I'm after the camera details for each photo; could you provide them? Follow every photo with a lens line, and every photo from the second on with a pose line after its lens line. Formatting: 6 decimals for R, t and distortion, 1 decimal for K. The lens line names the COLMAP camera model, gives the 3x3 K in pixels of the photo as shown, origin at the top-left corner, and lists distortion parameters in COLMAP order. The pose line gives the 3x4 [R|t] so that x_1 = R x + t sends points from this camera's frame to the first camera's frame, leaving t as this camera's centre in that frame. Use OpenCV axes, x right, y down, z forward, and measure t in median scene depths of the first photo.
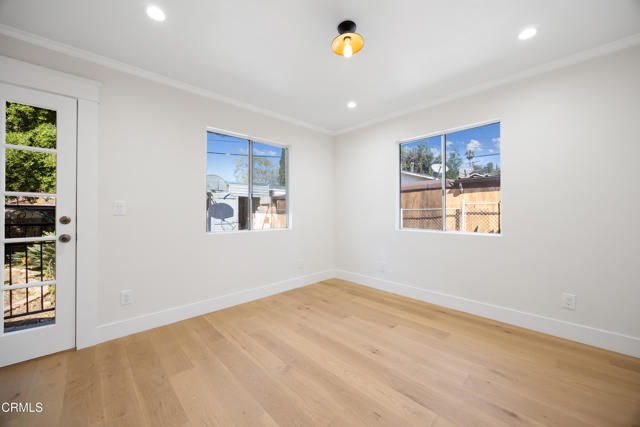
lens RADIAL K [[245.2, 0, 323.9], [0, 245.2, 211.5], [0, 0, 1]] dist [-0.000288, 0.000107]
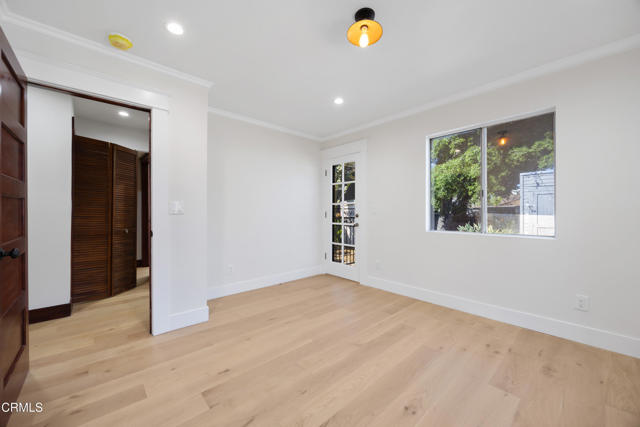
lens RADIAL K [[245.2, 0, 323.9], [0, 245.2, 211.5], [0, 0, 1]] dist [-0.000288, 0.000107]
pose [[-0.027563, -0.000224, -0.999620, 0.729915], [-0.001197, 0.999999, -0.000192, 0.002092], [0.999619, 0.001191, -0.027563, 0.616348]]
